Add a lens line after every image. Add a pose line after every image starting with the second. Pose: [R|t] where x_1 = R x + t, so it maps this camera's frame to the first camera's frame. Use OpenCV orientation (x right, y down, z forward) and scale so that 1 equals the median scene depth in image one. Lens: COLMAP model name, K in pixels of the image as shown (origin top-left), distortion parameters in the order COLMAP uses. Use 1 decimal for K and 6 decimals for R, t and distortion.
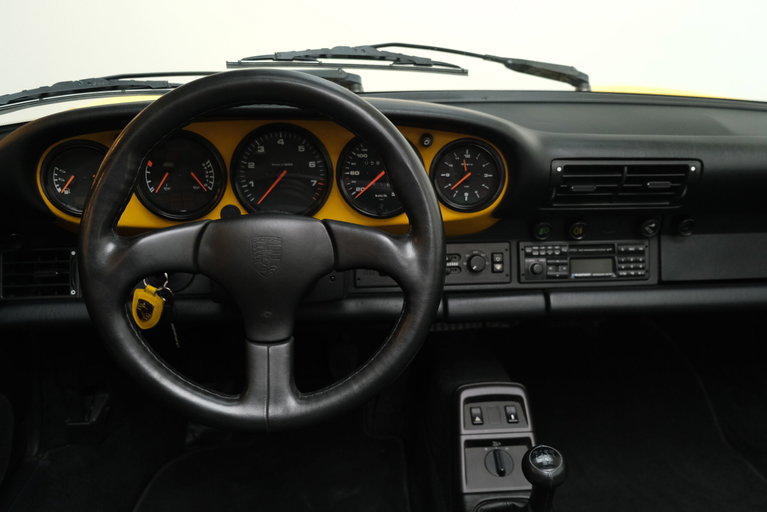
lens RADIAL K [[676.9, 0, 386.4], [0, 676.9, 258.1], [0, 0, 1]] dist [-0.004795, -0.008305]
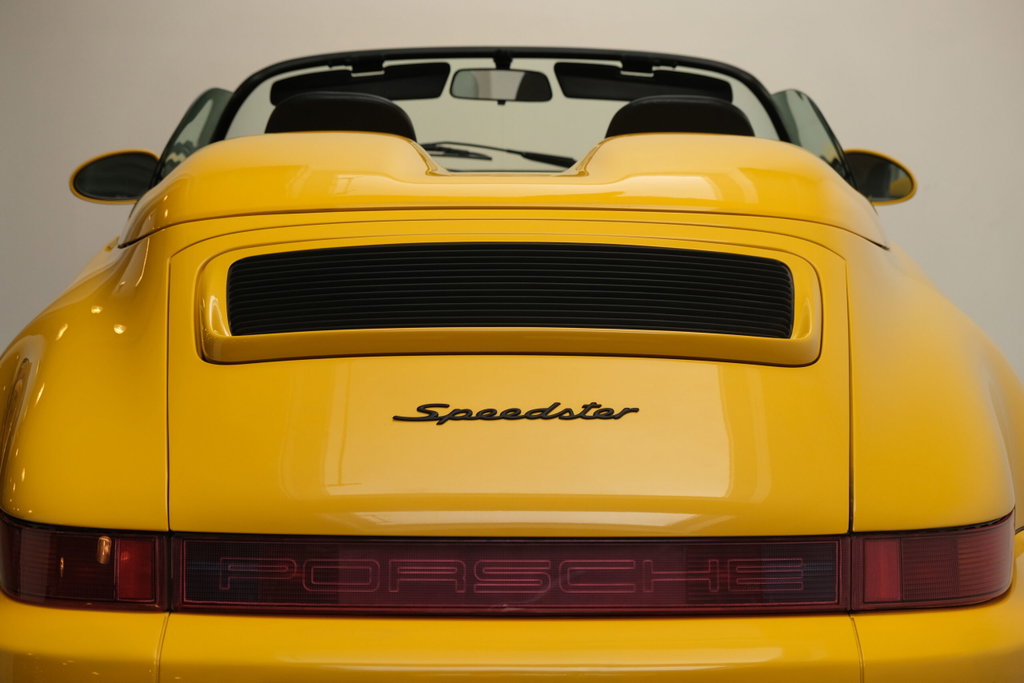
lens RADIAL K [[2375.5, 0, 516.1], [0, 2375.5, 345.2], [0, 0, 1]] dist [0.013263, 0.000000]
pose [[0.998629, -0.003988, -0.052197, 0.502773], [-0.009631, 0.966081, -0.258058, 1.706101], [0.051456, 0.258207, 0.964718, -4.580397]]
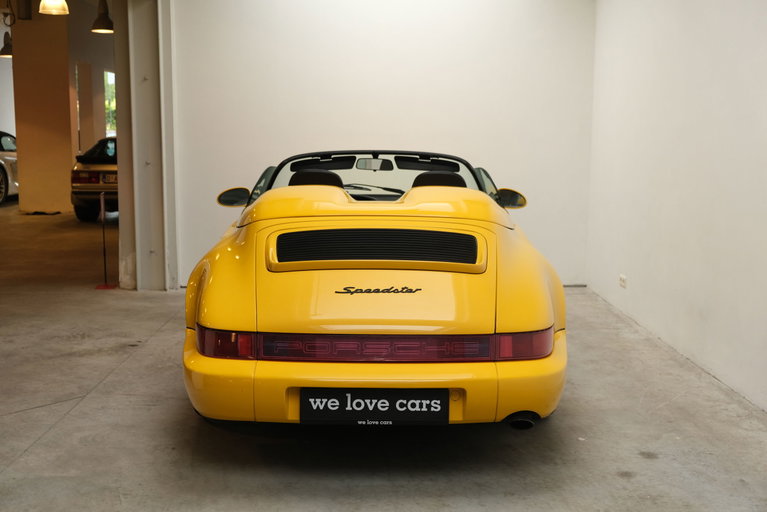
lens RADIAL K [[935.7, 0, 380.4], [0, 935.7, 251.2], [0, 0, 1]] dist [-0.108277, 0.000000]
pose [[0.998531, 0.000656, -0.054180, 0.537770], [-0.014512, 0.966632, -0.255758, 1.738555], [0.052205, 0.256169, 0.965221, -4.969905]]
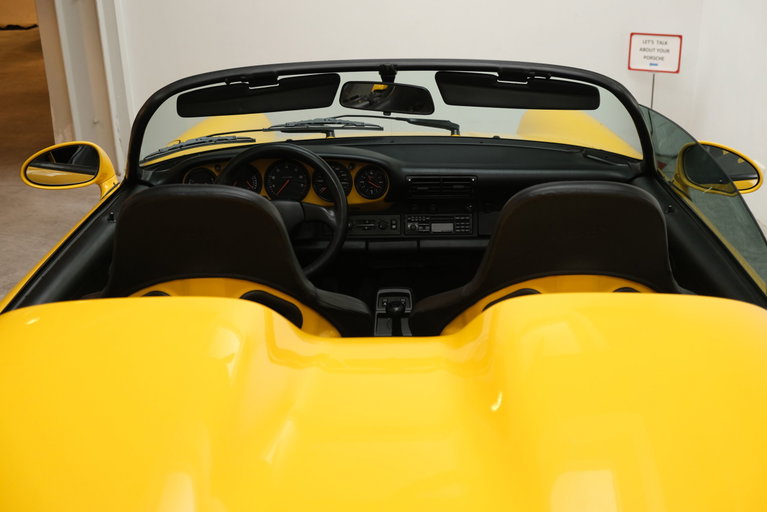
lens RADIAL K [[928.1, 0, 385.7], [0, 928.1, 260.2], [0, 0, 1]] dist [0.001591, 0.000000]
pose [[0.994282, 0.009803, -0.106336, 0.434732], [-0.011325, 0.999842, -0.013720, 0.150816], [0.106184, 0.014845, 0.994236, -1.748274]]
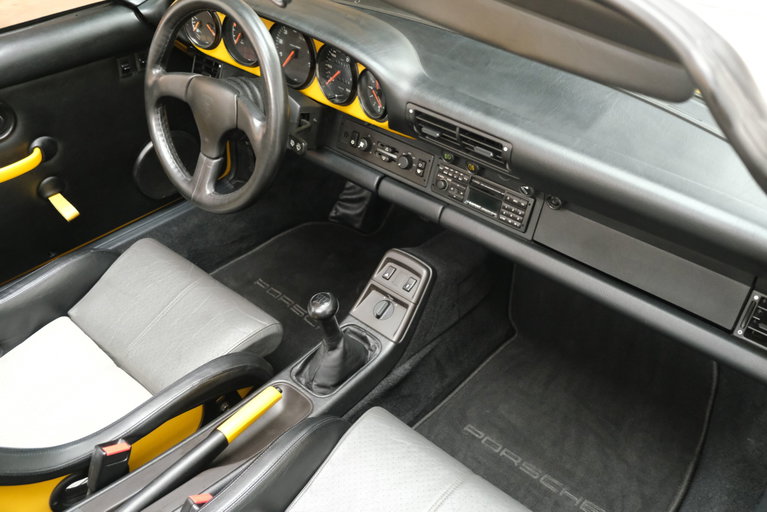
lens RADIAL K [[727.3, 0, 390.2], [0, 727.3, 260.1], [0, 0, 1]] dist [0.008418, 0.000000]
pose [[0.687857, 0.436108, -0.580226, 0.970365], [-0.252979, 0.893298, 0.371511, -0.322863], [0.680334, -0.108762, 0.724788, -0.019000]]
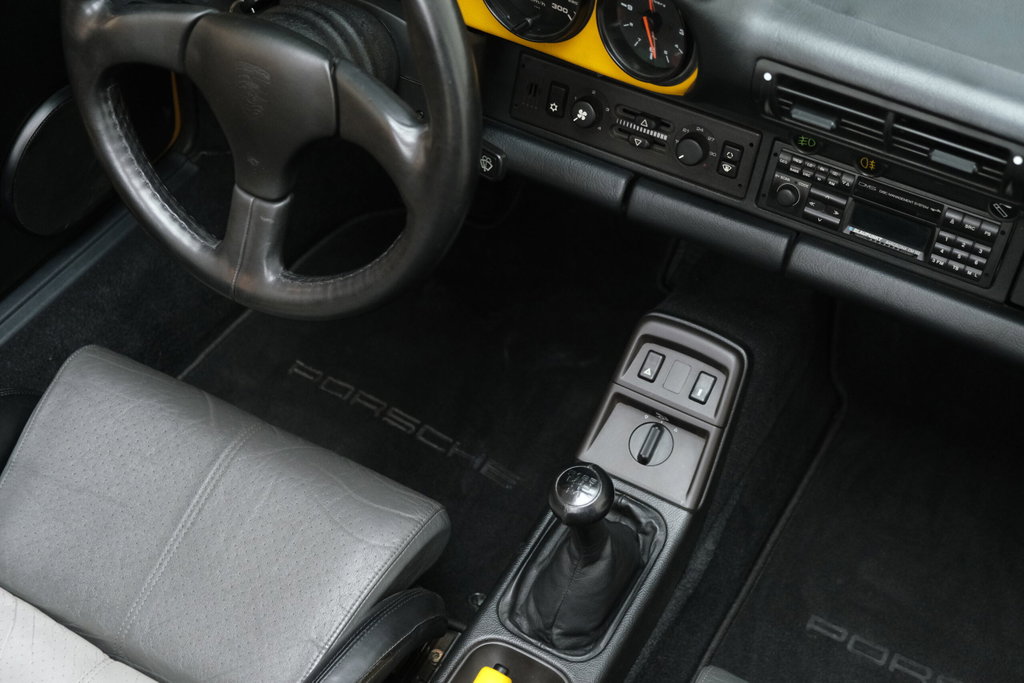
lens RADIAL K [[1346.1, 0, 530.3], [0, 1346.1, 342.5], [0, 0, 1]] dist [0.003434, 0.000000]
pose [[0.826086, 0.413814, -0.382545, 0.524866], [-0.197500, 0.848356, 0.491209, -0.389032], [0.527803, -0.330228, 0.782543, -0.032290]]
